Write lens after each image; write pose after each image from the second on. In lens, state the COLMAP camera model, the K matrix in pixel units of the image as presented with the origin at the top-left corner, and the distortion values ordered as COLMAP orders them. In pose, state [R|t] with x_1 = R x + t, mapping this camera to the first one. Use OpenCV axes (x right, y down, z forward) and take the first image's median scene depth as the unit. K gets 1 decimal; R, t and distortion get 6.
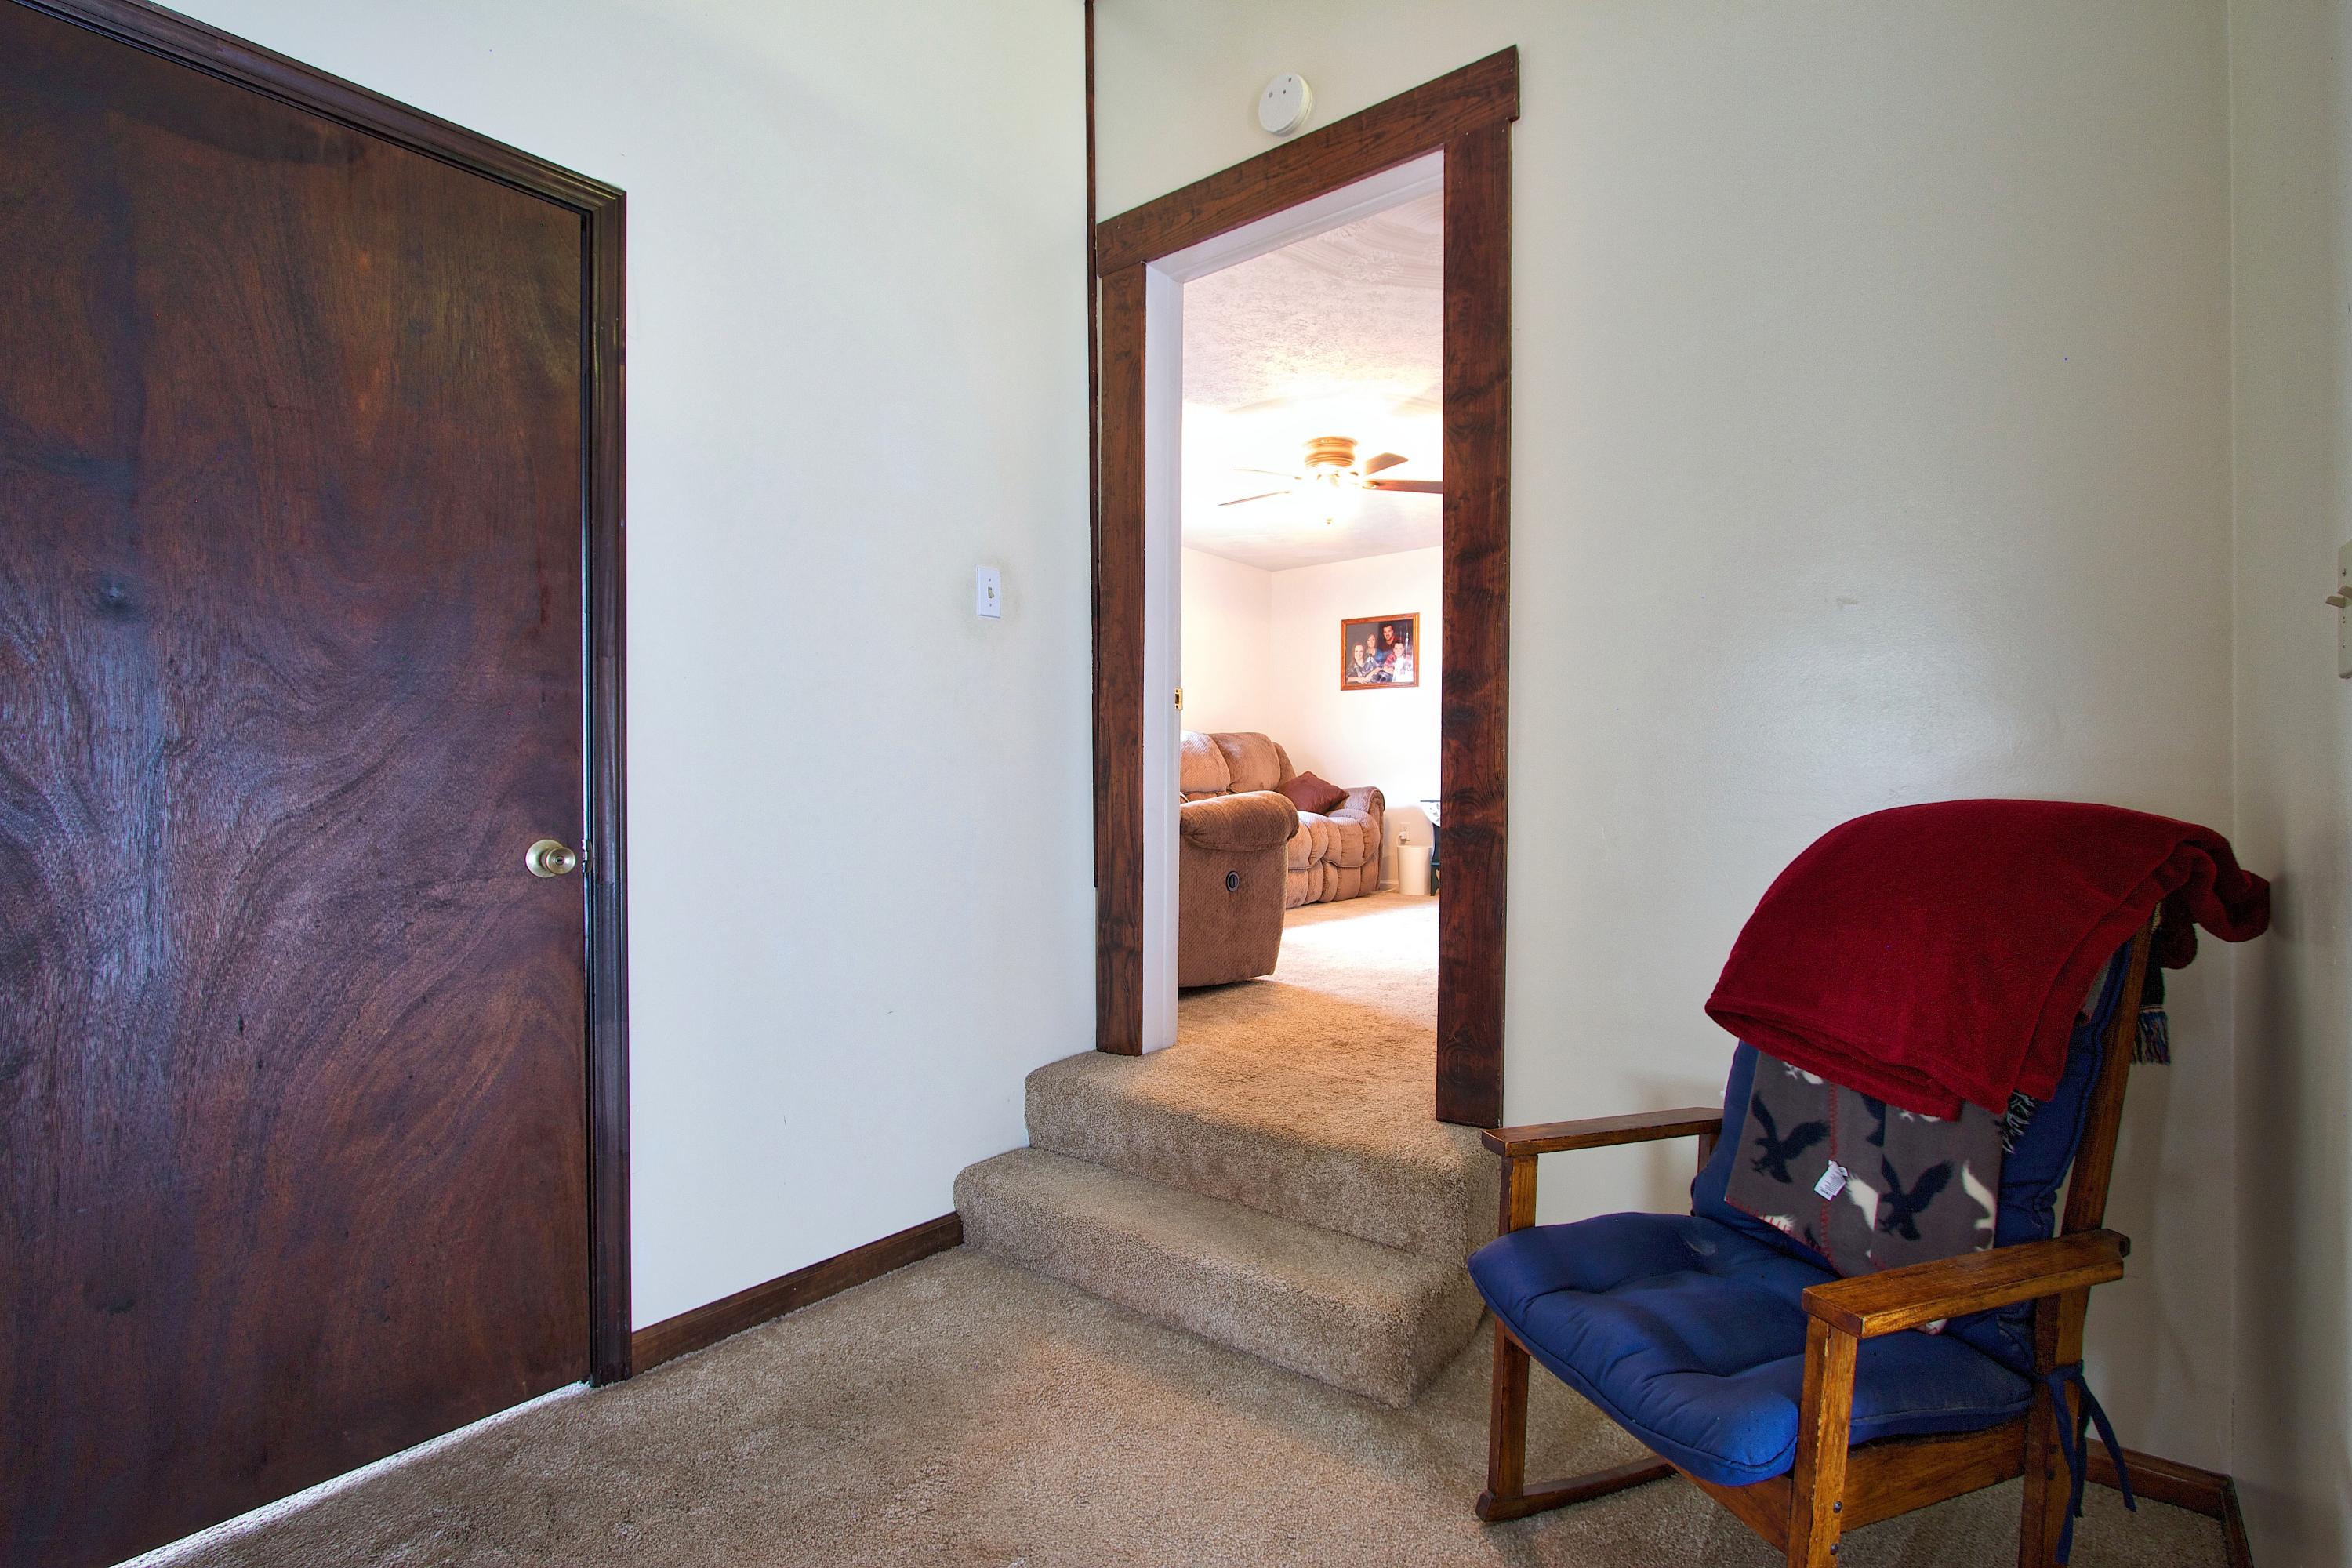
lens RADIAL K [[1088.4, 0, 1180.5], [0, 1088.4, 789.5], [0, 0, 1]] dist [-0.019919, 0.004398]
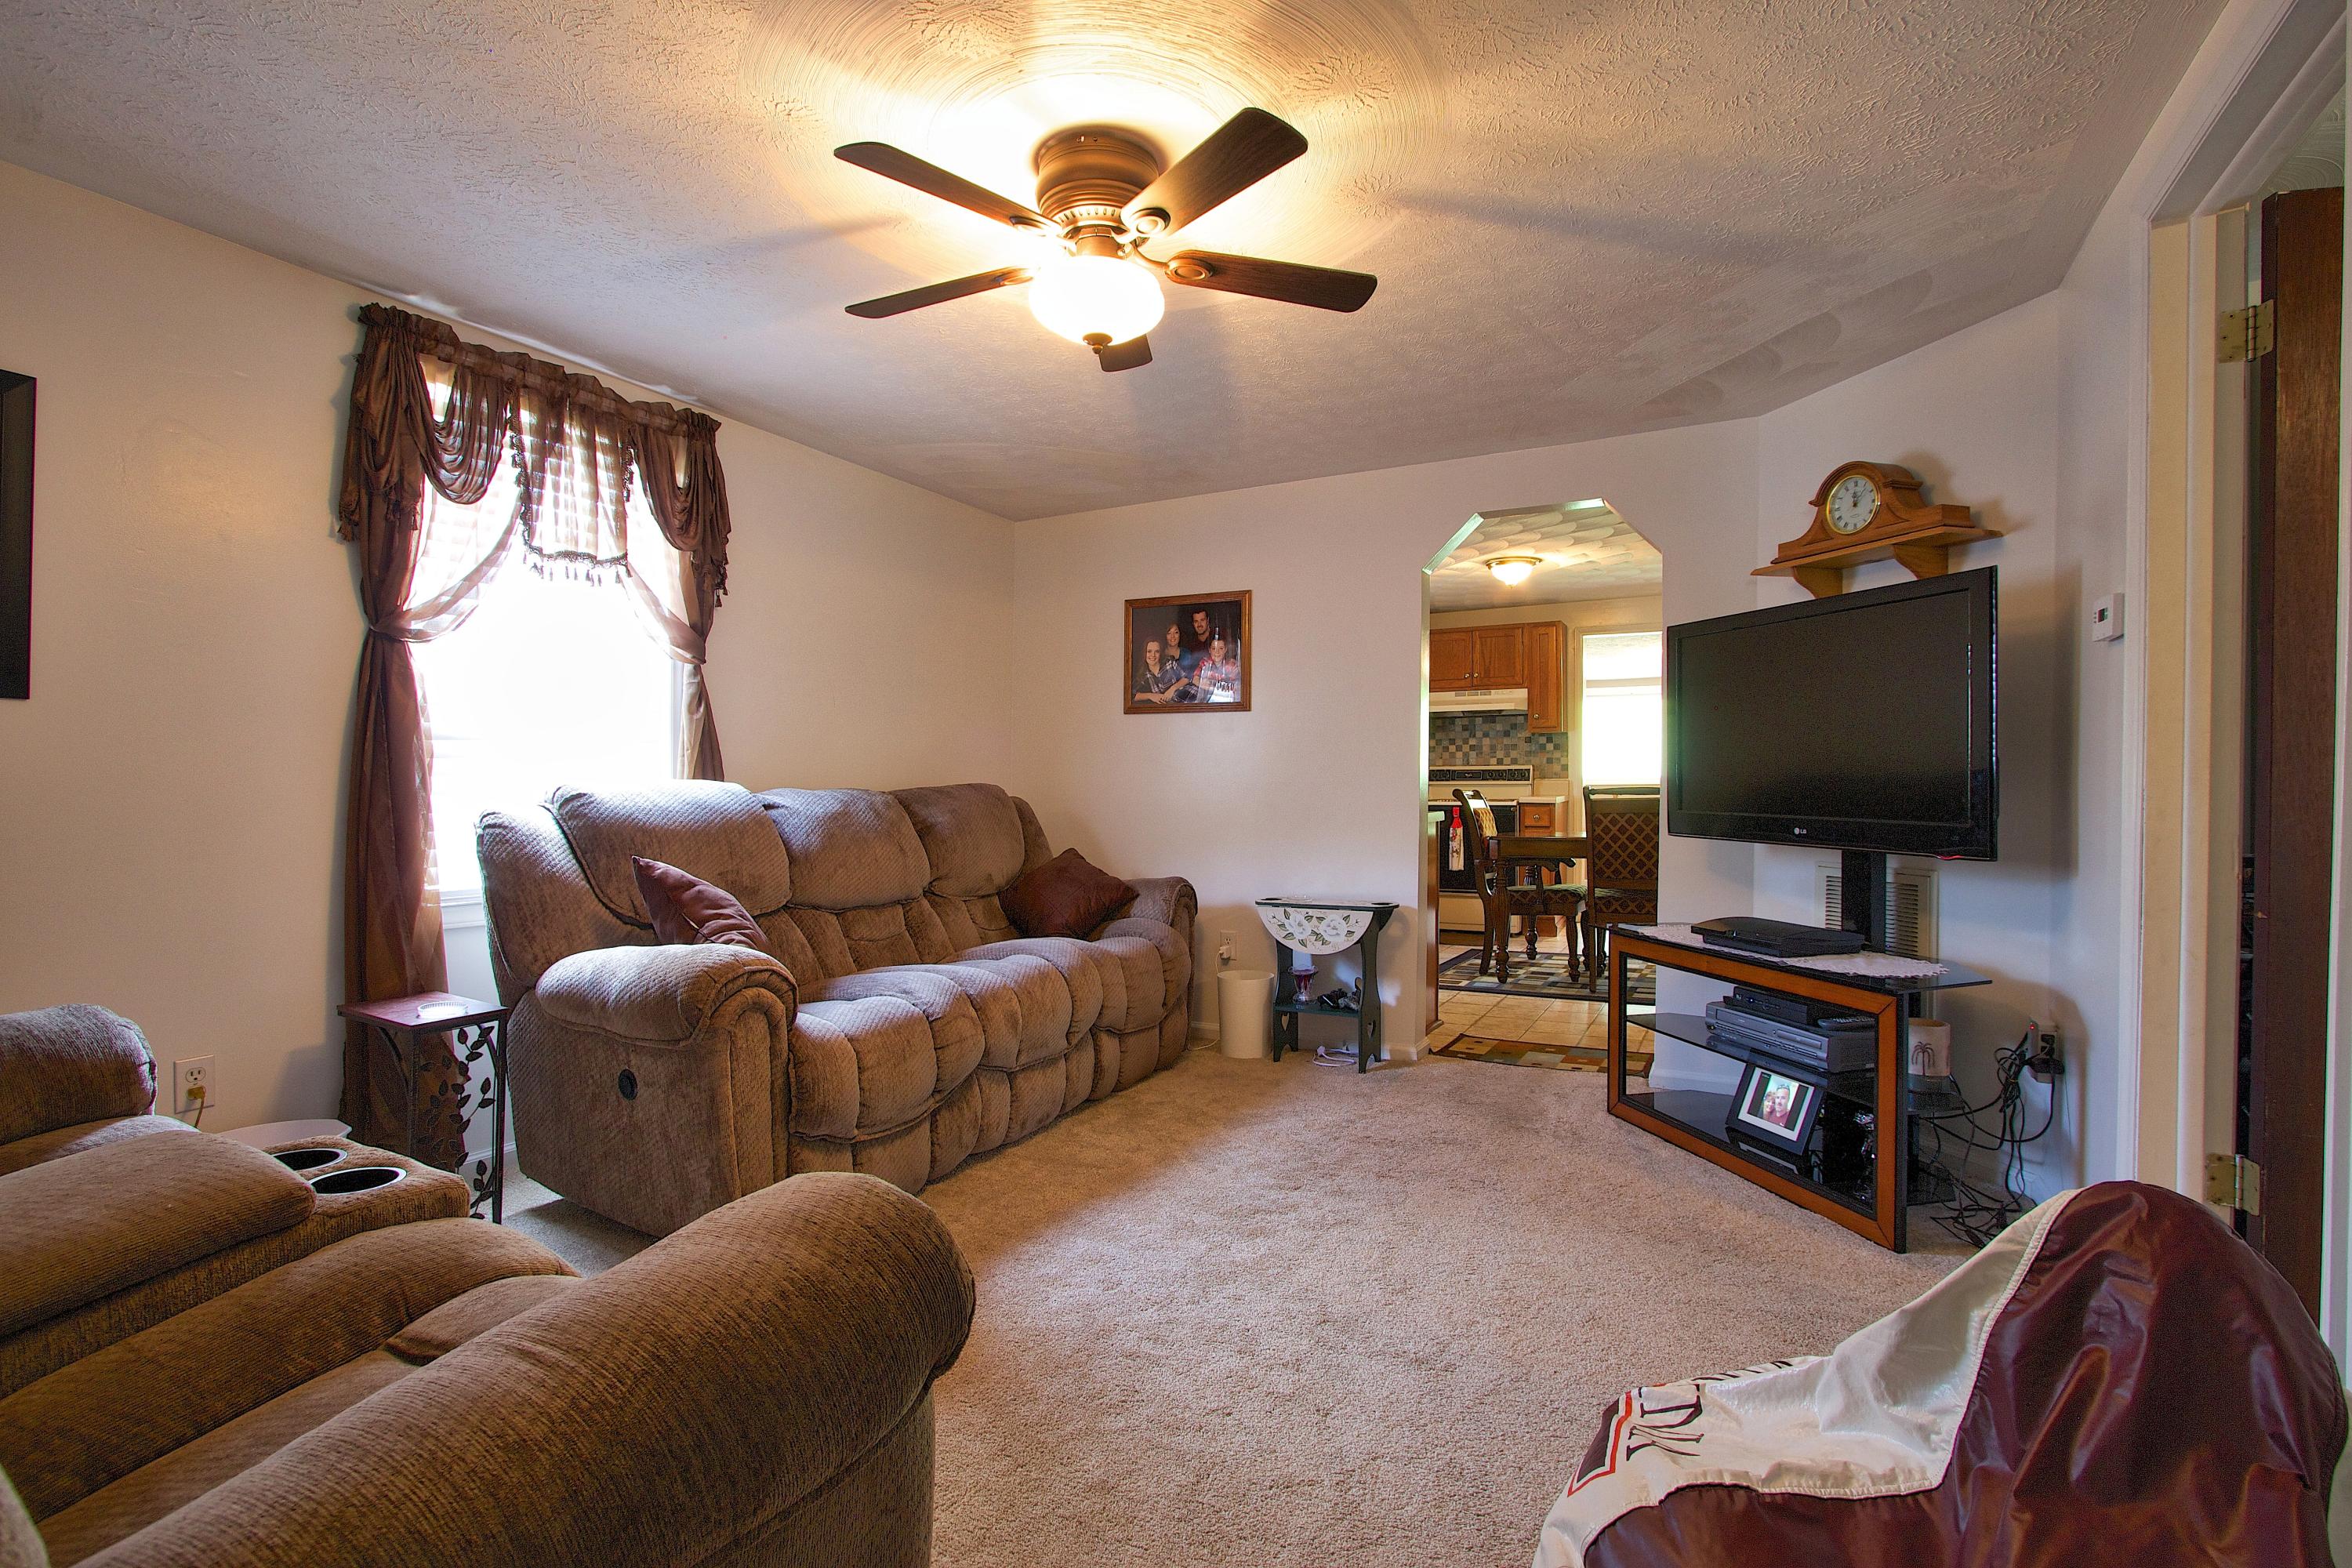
lens RADIAL K [[1088.4, 0, 1180.5], [0, 1088.4, 789.5], [0, 0, 1]] dist [-0.019919, 0.004398]
pose [[0.979678, 0.000500, 0.200576, 0.056828], [-0.000124, 0.999998, -0.001886, -0.048781], [-0.200576, 0.001823, 0.979676, 0.402928]]
